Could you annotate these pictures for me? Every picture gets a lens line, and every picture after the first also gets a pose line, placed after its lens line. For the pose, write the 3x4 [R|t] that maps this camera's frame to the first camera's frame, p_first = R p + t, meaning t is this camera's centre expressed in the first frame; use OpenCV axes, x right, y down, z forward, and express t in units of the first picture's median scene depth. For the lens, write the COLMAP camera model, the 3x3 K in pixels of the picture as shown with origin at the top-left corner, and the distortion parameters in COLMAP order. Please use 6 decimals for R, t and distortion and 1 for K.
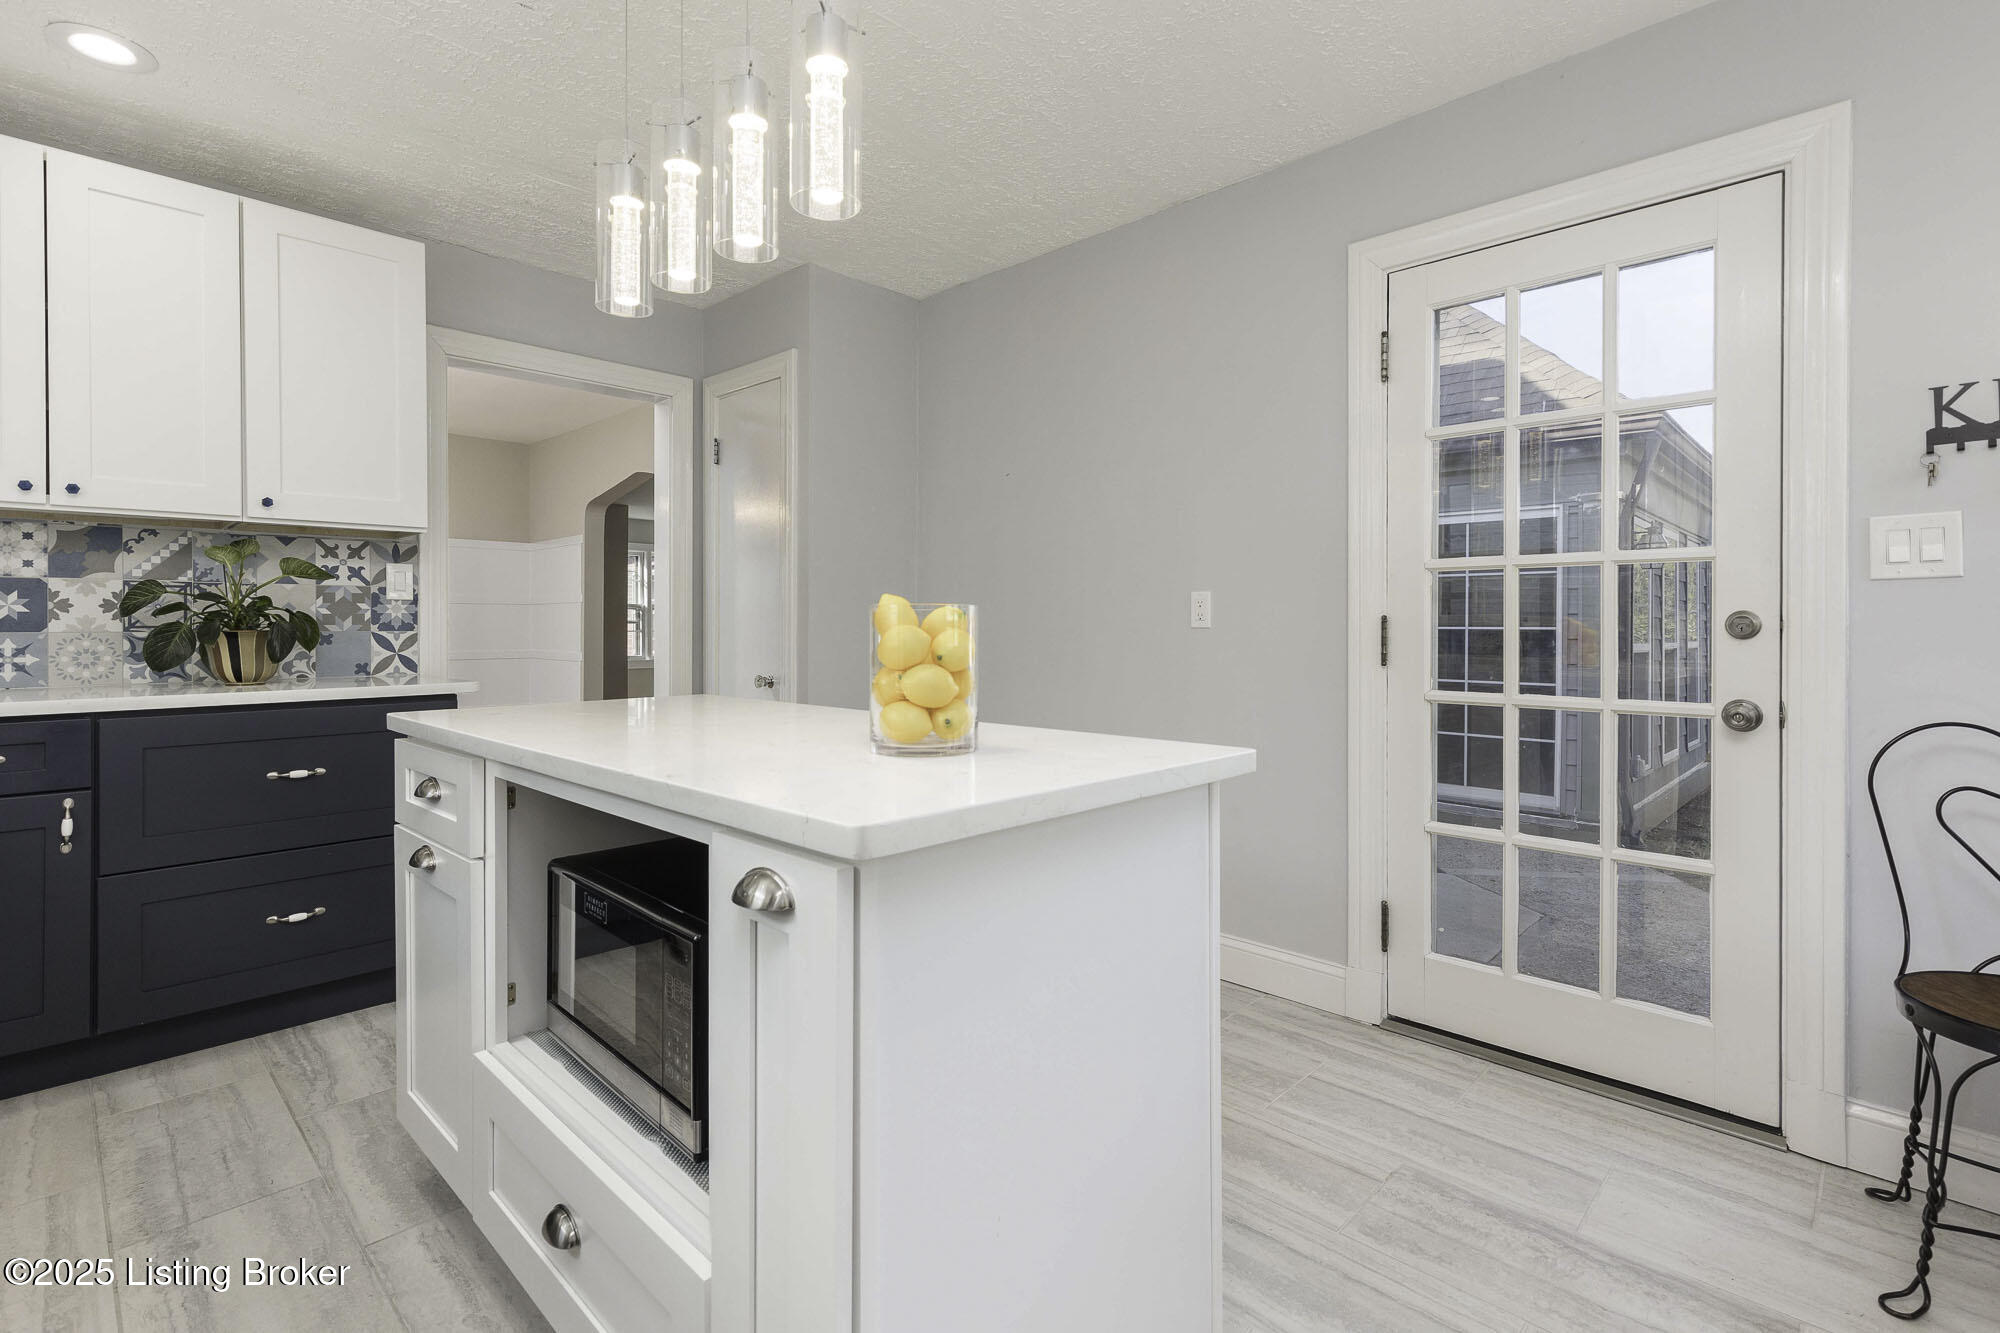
lens RADIAL K [[926.2, 0, 1001.7], [0, 926.2, 651.3], [0, 0, 1]] dist [0.006903, 0.000459]
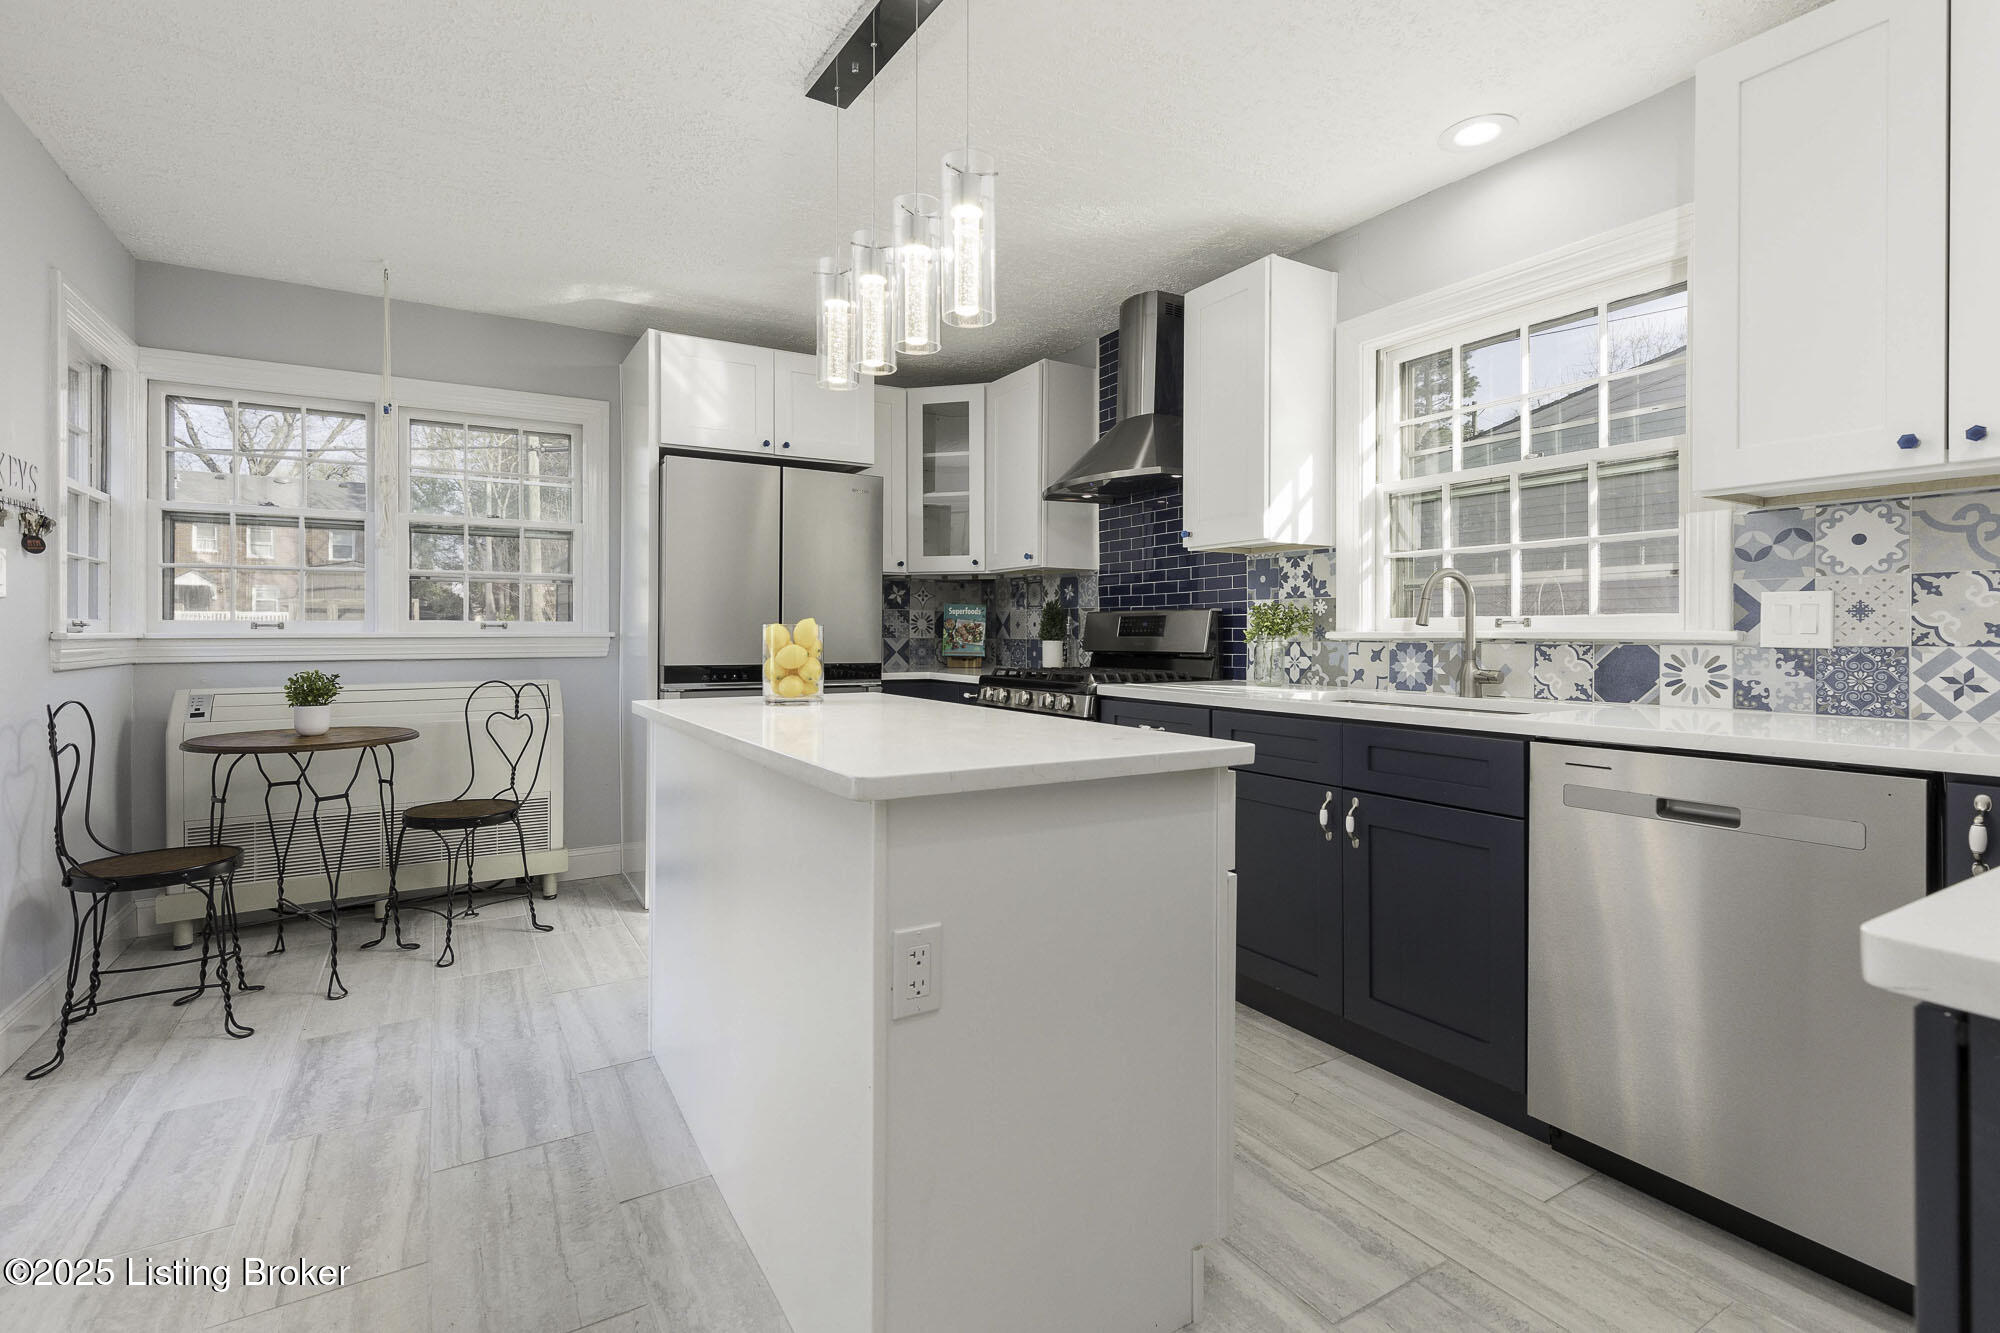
lens RADIAL K [[926.2, 0, 996.9], [0, 926.2, 650.0], [0, 0, 1]] dist [0.006903, 0.000459]
pose [[-0.971727, -0.015347, 0.235610, -0.674189], [-0.010671, 0.999720, 0.021111, -0.058421], [-0.235868, 0.018000, -0.971618, 1.943685]]
